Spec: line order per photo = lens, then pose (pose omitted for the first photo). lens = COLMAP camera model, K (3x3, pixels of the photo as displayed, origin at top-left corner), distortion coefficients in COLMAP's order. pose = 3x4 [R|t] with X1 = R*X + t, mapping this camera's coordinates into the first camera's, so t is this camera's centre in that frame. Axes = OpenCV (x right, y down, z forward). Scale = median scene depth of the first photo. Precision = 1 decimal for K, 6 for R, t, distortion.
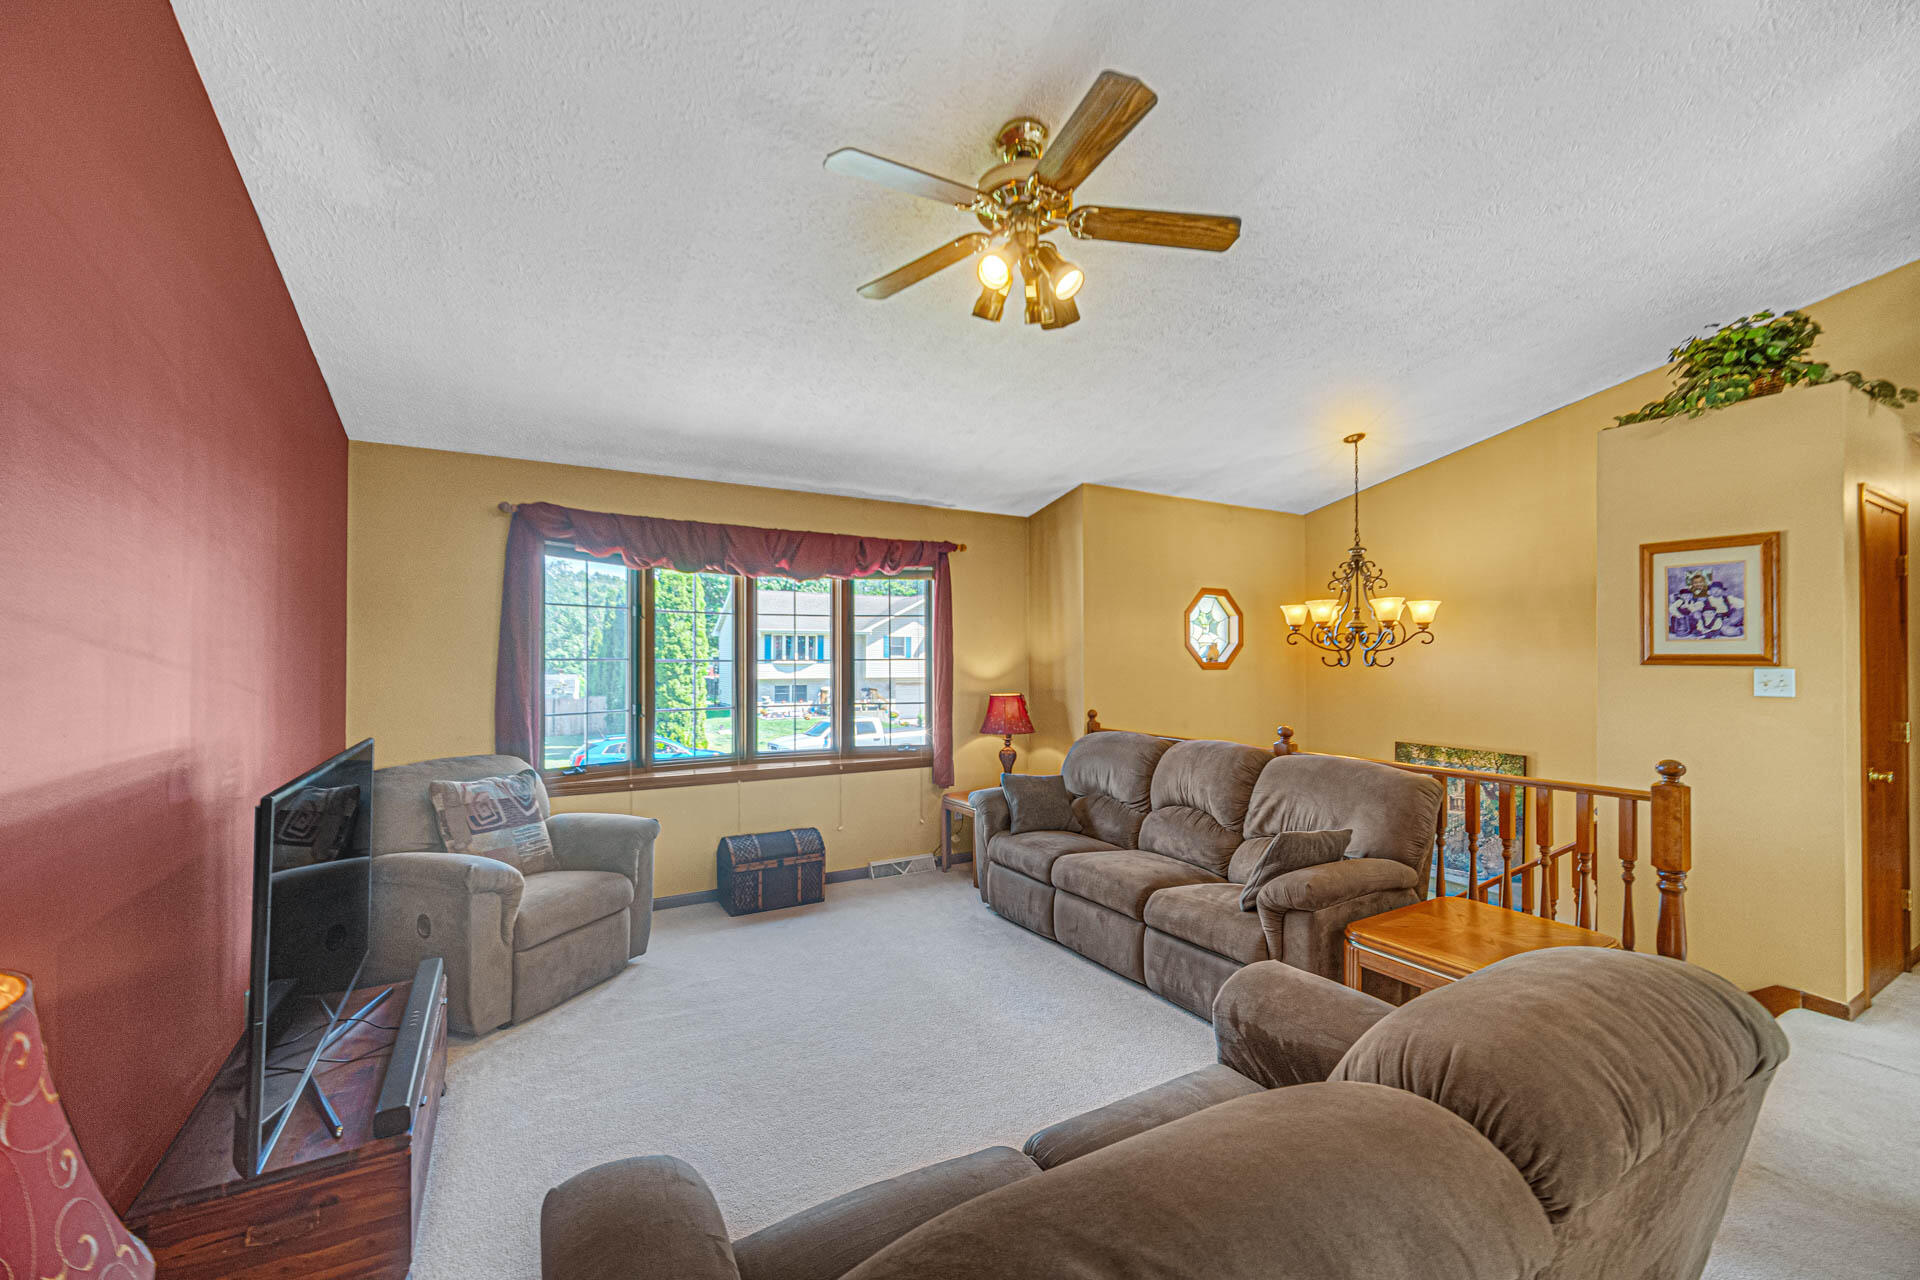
lens RADIAL K [[779.4, 0, 918.1], [0, 779.4, 659.7], [0, 0, 1]] dist [-0.002241, 0.000521]
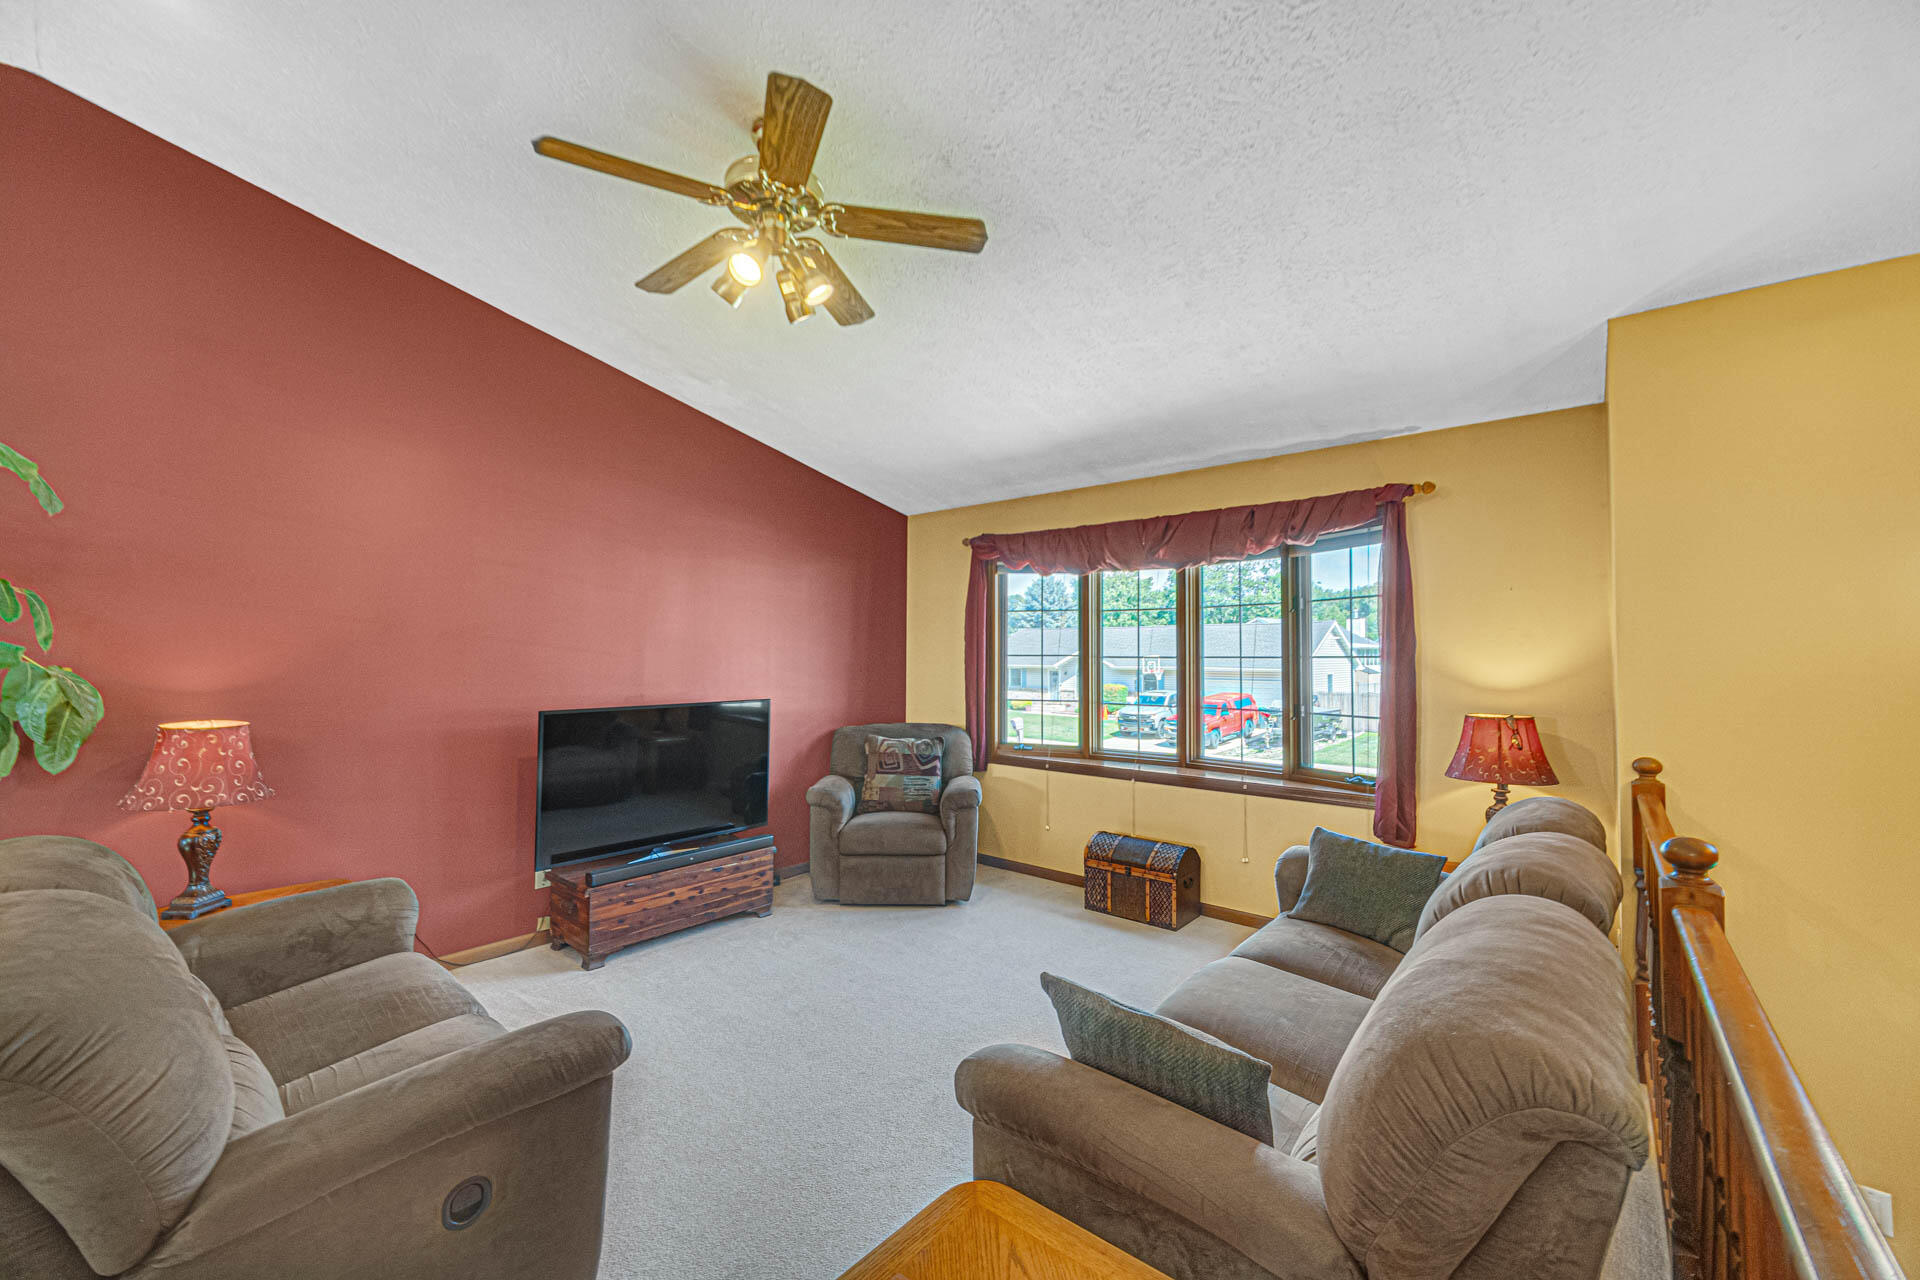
lens RADIAL K [[779.4, 0, 967.5], [0, 779.4, 640.5], [0, 0, 1]] dist [-0.002241, 0.000521]
pose [[0.332125, -0.020946, -0.943003, 0.637266], [-0.007546, 0.999662, -0.024862, 0.006089], [0.943205, 0.015373, 0.331855, 0.484194]]
